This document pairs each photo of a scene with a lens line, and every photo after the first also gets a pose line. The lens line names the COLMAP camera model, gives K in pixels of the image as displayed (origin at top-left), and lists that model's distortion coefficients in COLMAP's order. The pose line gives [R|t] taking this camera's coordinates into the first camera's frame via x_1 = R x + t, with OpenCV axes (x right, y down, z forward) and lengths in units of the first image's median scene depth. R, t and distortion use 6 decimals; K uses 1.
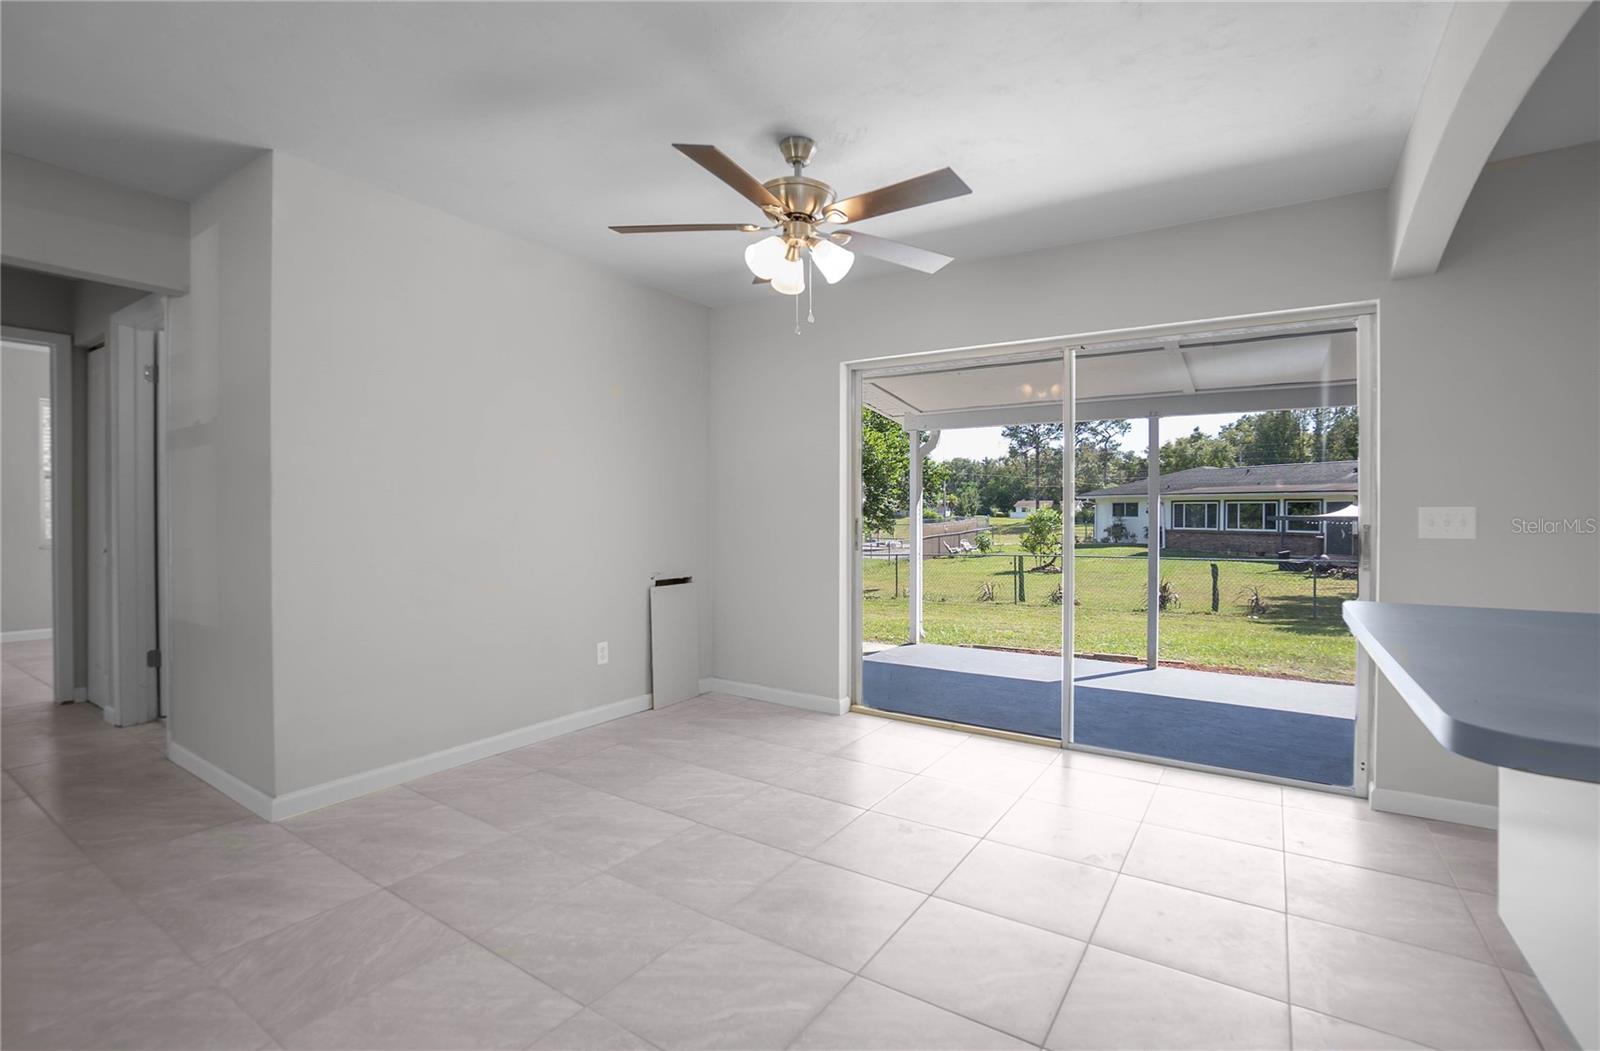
lens RADIAL K [[720.9, 0, 800.0], [0, 720.9, 525.5], [0, 0, 1]] dist [-0.038696, -0.000005]
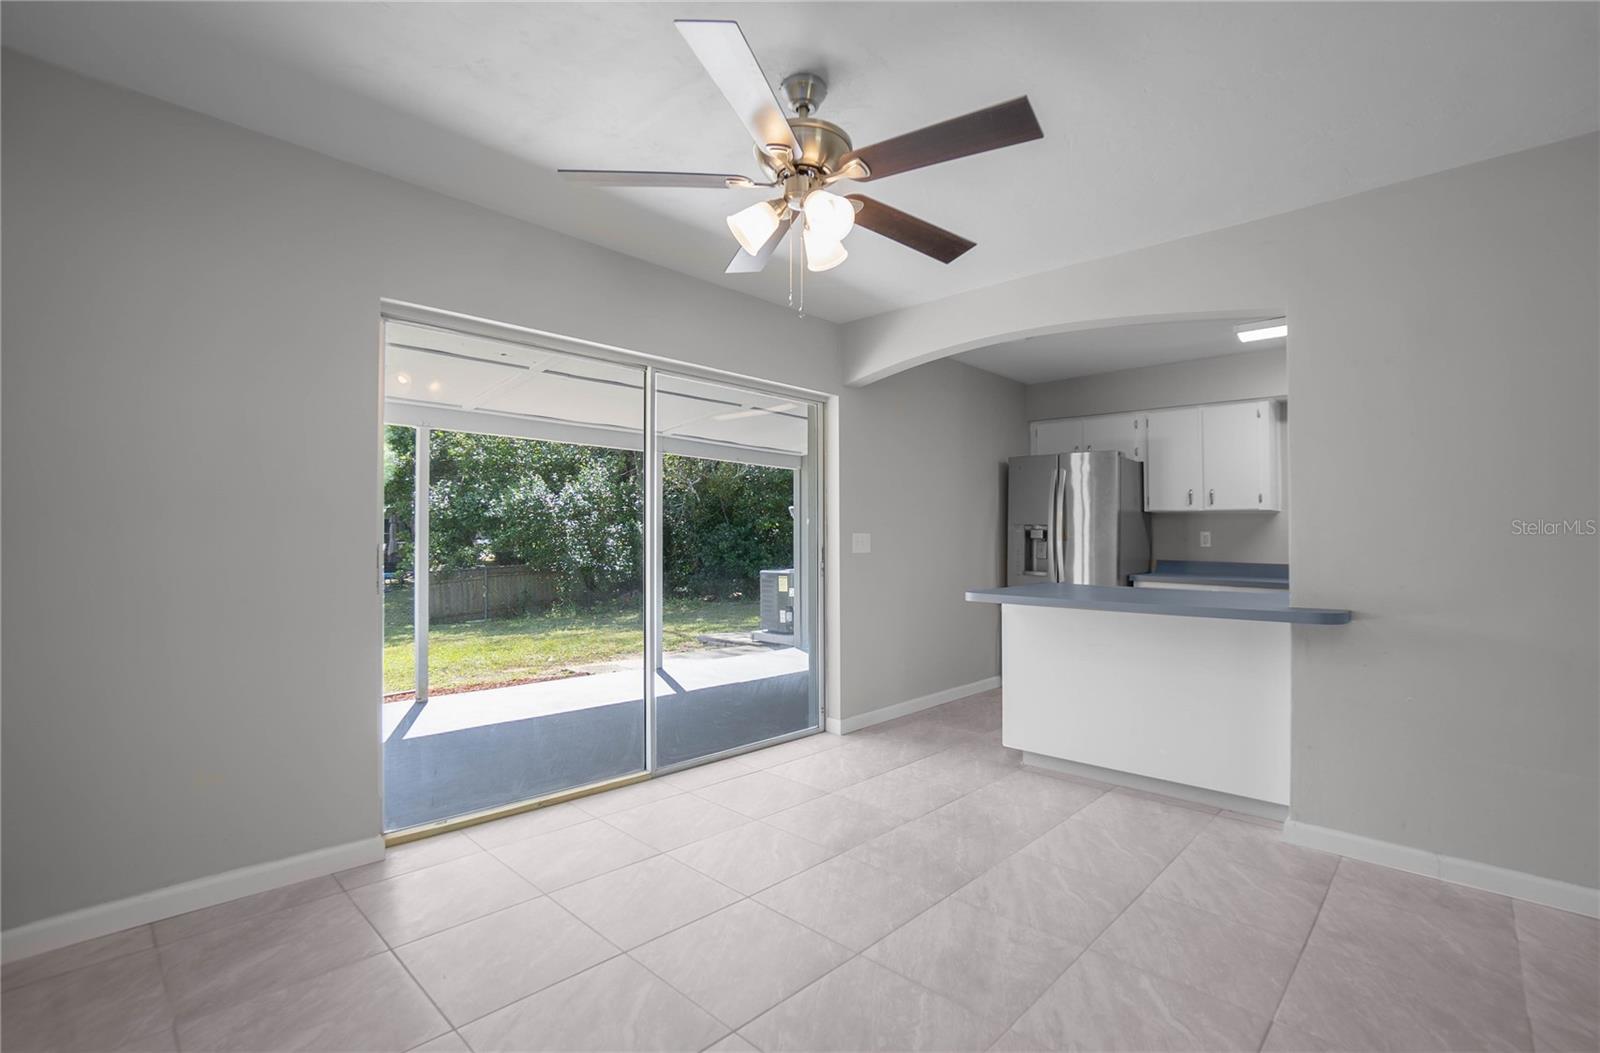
lens RADIAL K [[724.2, 0, 800.0], [0, 724.2, 526.5], [0, 0, 1]] dist [-0.033096, 0.000356]
pose [[0.195566, 0.008004, 0.980658, -0.730565], [0.011877, 0.999874, -0.010529, -0.024776], [-0.980619, 0.013707, 0.195447, 0.785720]]
